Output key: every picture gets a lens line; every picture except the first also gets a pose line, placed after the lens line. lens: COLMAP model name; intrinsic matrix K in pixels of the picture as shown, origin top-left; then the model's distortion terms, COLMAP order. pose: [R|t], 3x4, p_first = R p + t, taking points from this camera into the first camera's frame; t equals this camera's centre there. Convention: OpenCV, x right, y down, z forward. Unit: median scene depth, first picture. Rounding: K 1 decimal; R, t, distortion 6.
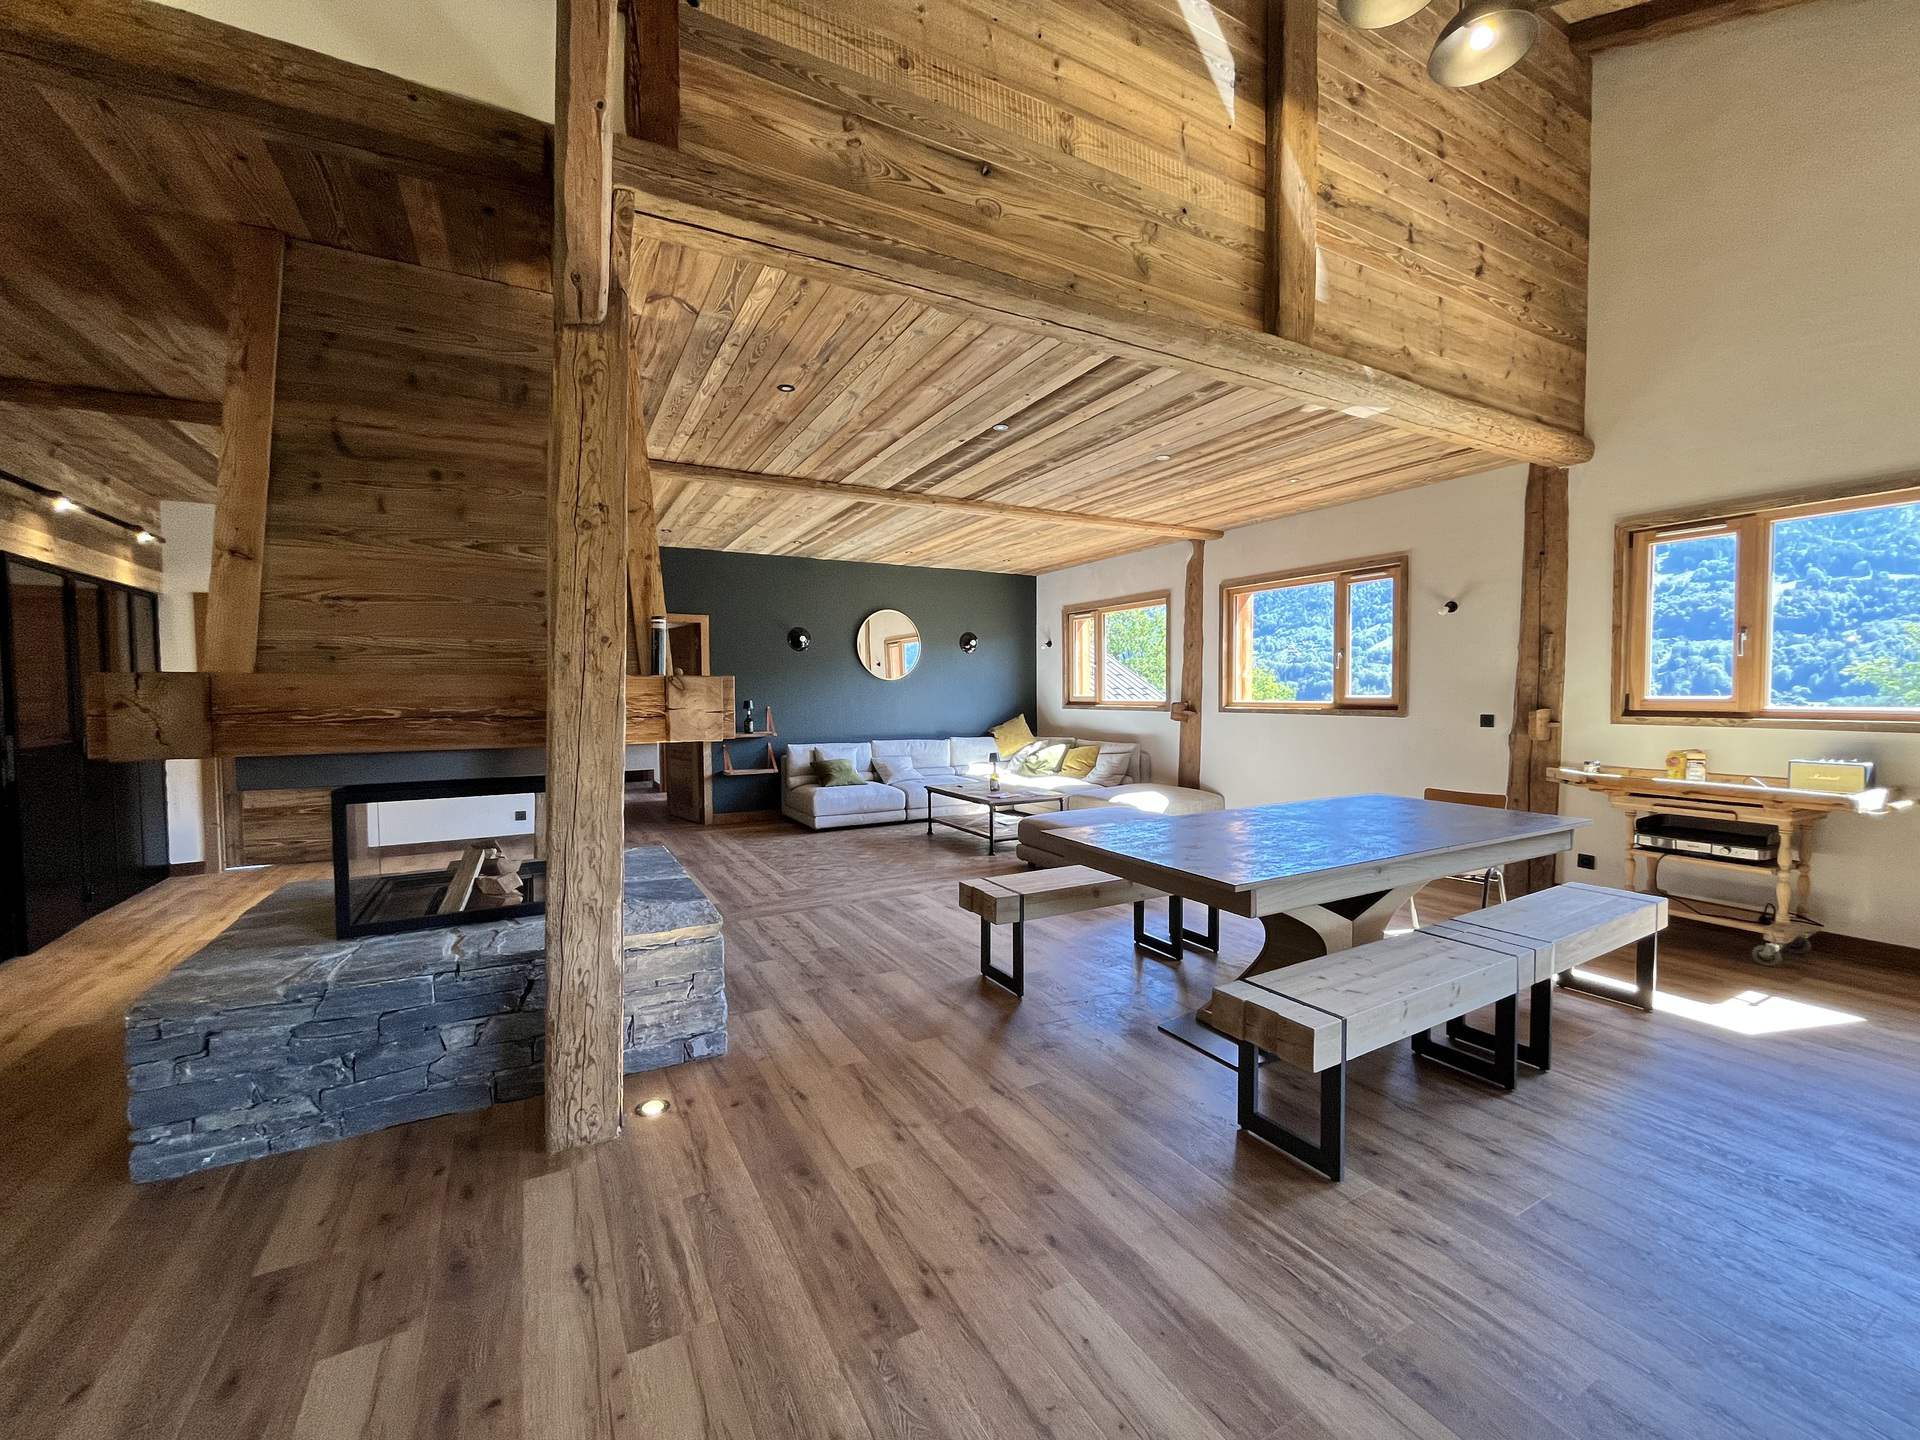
lens RADIAL K [[774.2, 0, 954.2], [0, 774.2, 721.0], [0, 0, 1]] dist [-0.000940, -0.001140]
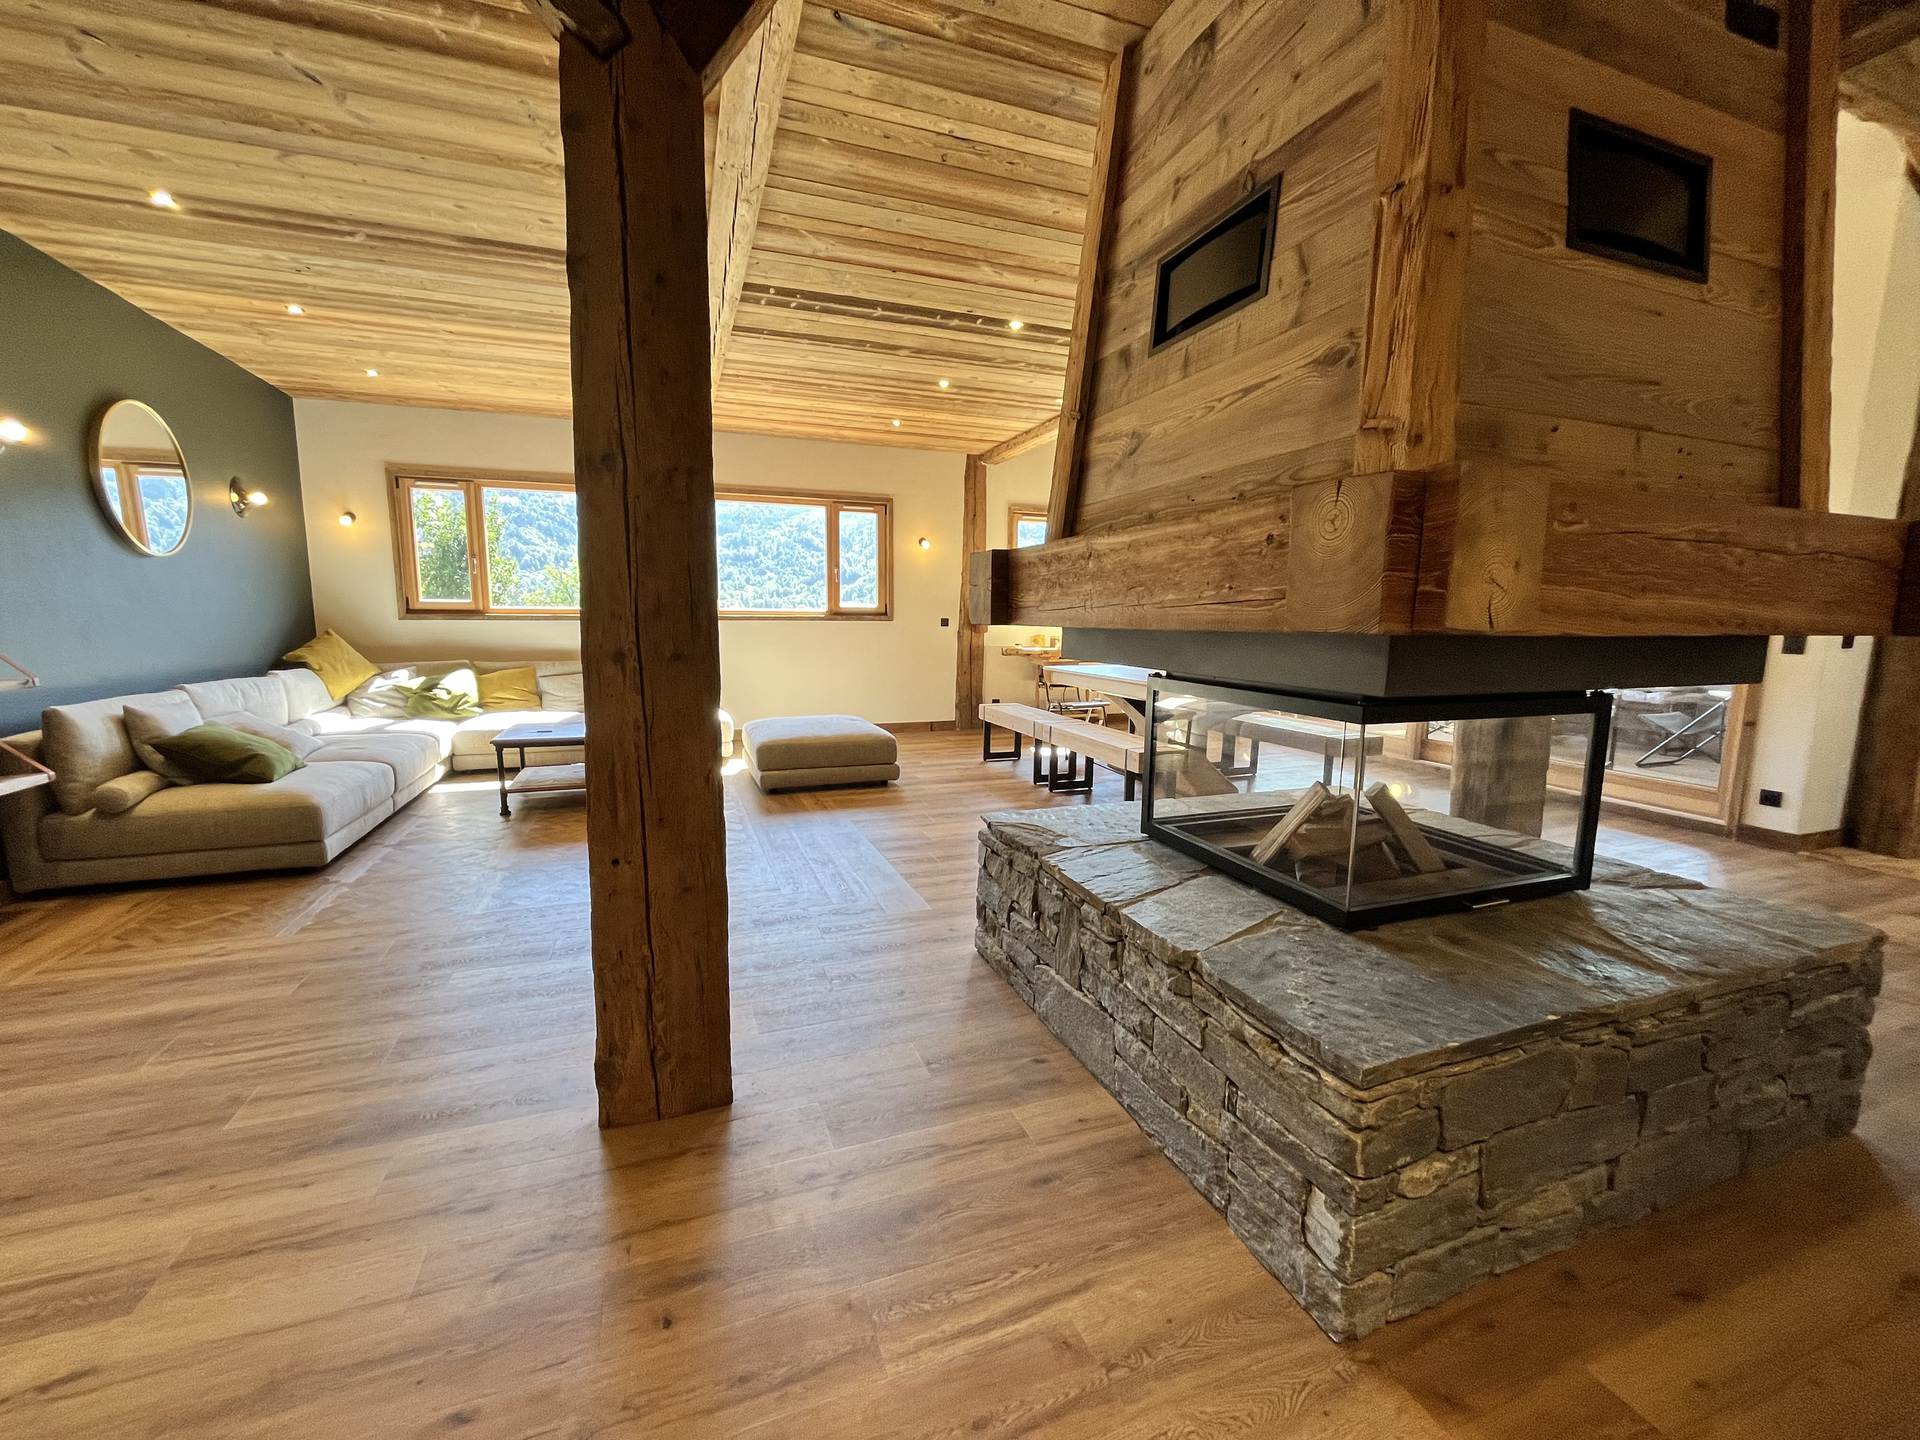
lens RADIAL K [[774.2, 0, 954.2], [0, 774.2, 721.0], [0, 0, 1]] dist [-0.000940, -0.001140]
pose [[0.148730, -0.127352, 0.980643, -0.691070], [0.029594, 0.991802, 0.124312, 0.003060], [-0.988435, 0.010532, 0.151280, 0.641782]]
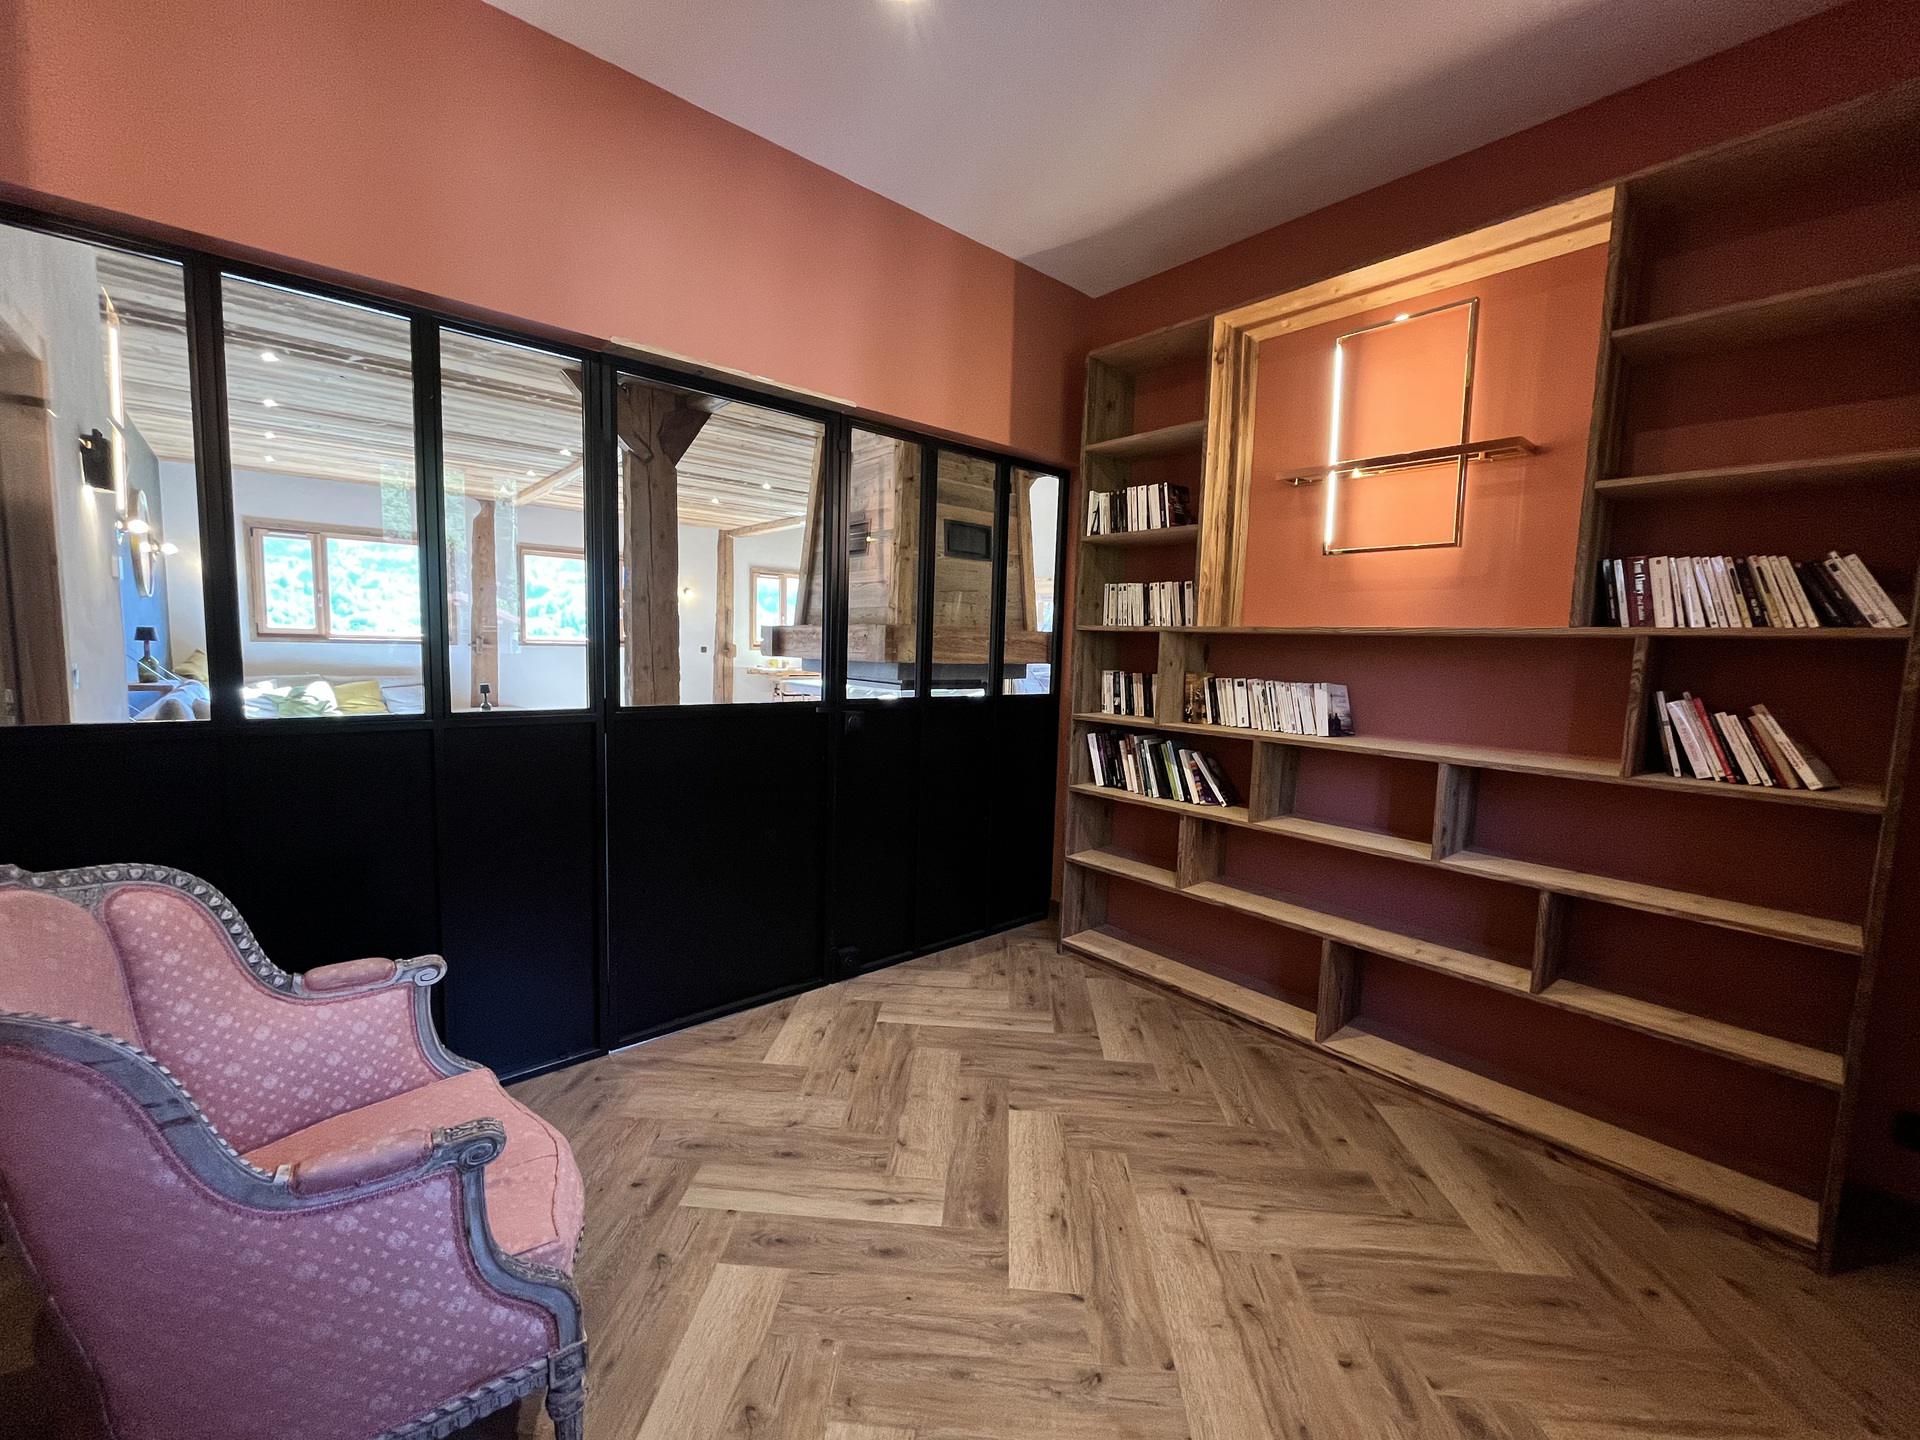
lens RADIAL K [[774.2, 0, 954.2], [0, 774.2, 721.0], [0, 0, 1]] dist [-0.000940, -0.001140]
pose [[-0.209870, -0.096982, 0.972907, -1.256394], [0.010520, 0.994787, 0.101433, -0.011191], [-0.977673, 0.031523, -0.207756, 0.663695]]
